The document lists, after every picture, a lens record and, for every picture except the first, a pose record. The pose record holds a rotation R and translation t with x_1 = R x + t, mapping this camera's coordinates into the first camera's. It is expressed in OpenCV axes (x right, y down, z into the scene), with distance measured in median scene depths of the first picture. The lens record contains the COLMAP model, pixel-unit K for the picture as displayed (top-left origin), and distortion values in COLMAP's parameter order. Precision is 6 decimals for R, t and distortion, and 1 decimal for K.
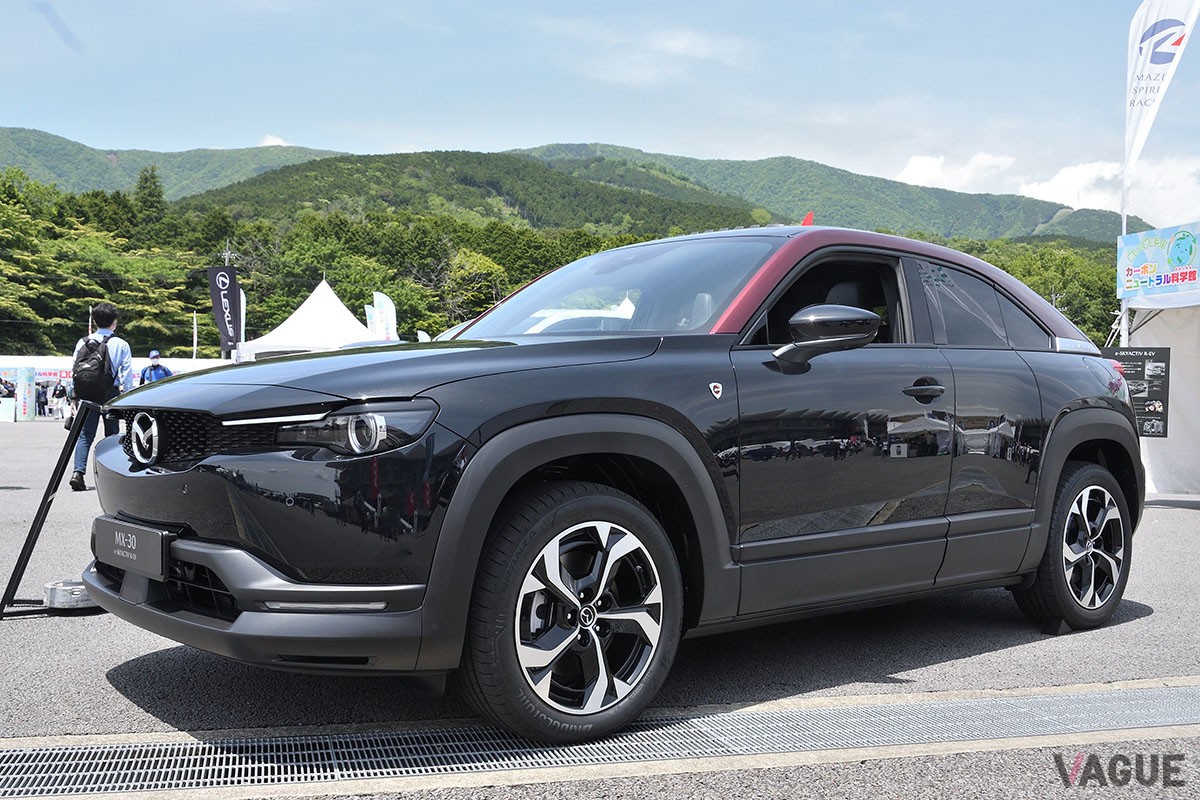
lens RADIAL K [[1159.9, 0, 597.5], [0, 1159.9, 404.5], [0, 0, 1]] dist [-0.050457, 0.000000]
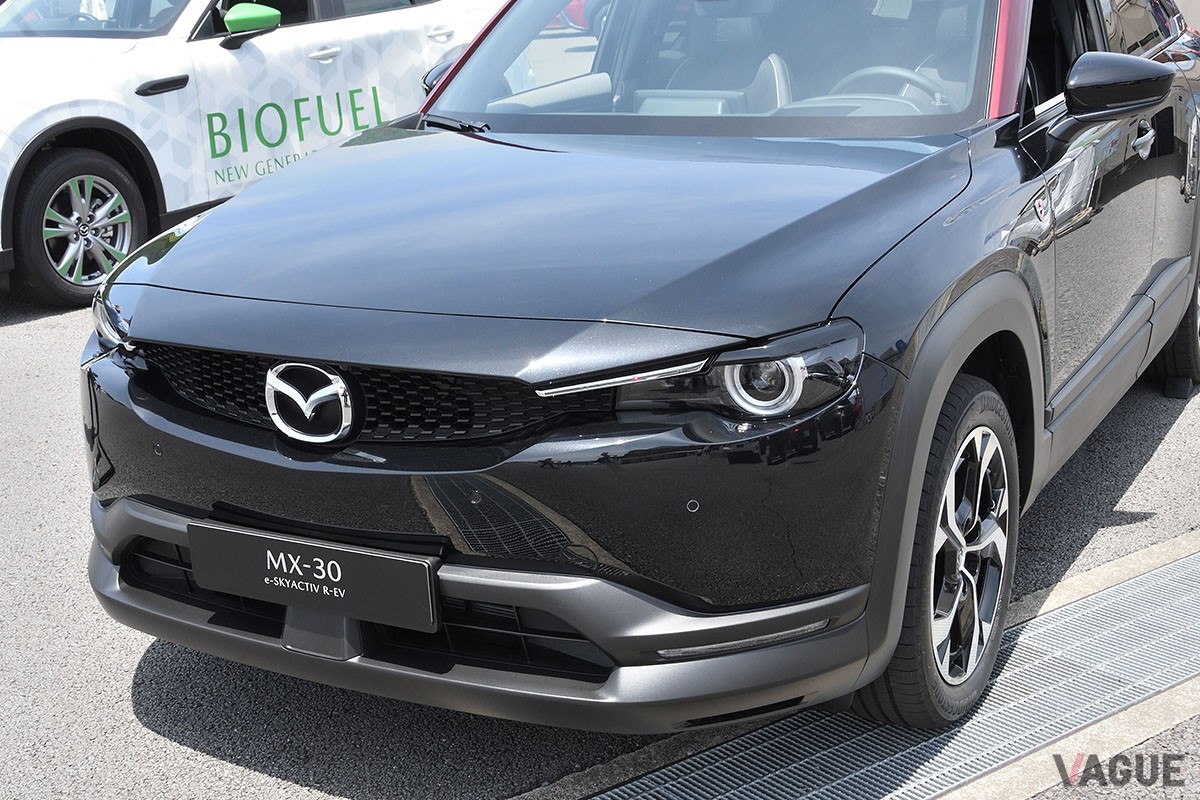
lens RADIAL K [[1578.9, 0, 555.9], [0, 1578.9, 392.4], [0, 0, 1]] dist [-0.013014, 0.000000]
pose [[0.941536, -0.146394, 0.303444, -0.559282], [0.060674, 0.959615, 0.274697, -0.215345], [-0.331403, -0.240226, 0.912394, 0.194991]]
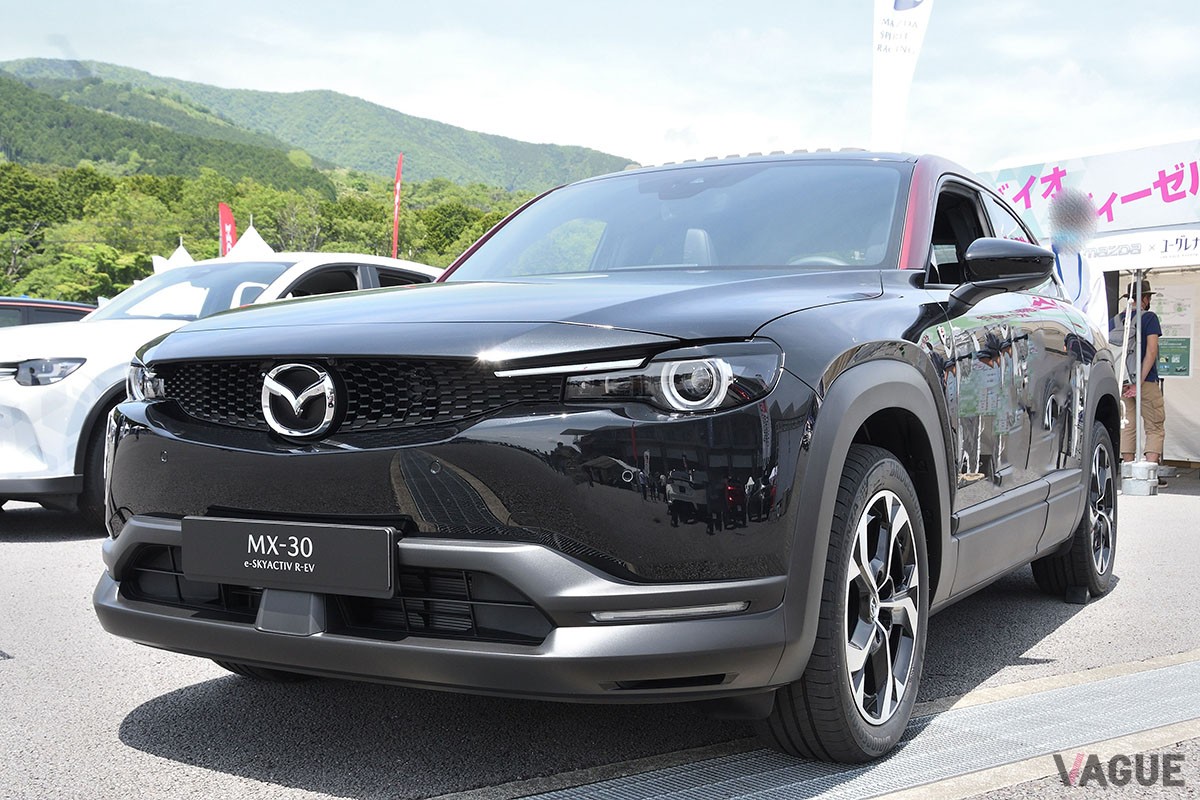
lens RADIAL K [[1341.6, 0, 573.3], [0, 1341.6, 426.1], [0, 0, 1]] dist [-0.024407, 0.000000]
pose [[0.943539, -0.022138, 0.330522, -0.539419], [0.010857, 0.999295, 0.035938, 0.018579], [-0.331085, -0.030320, 0.943114, 0.178616]]
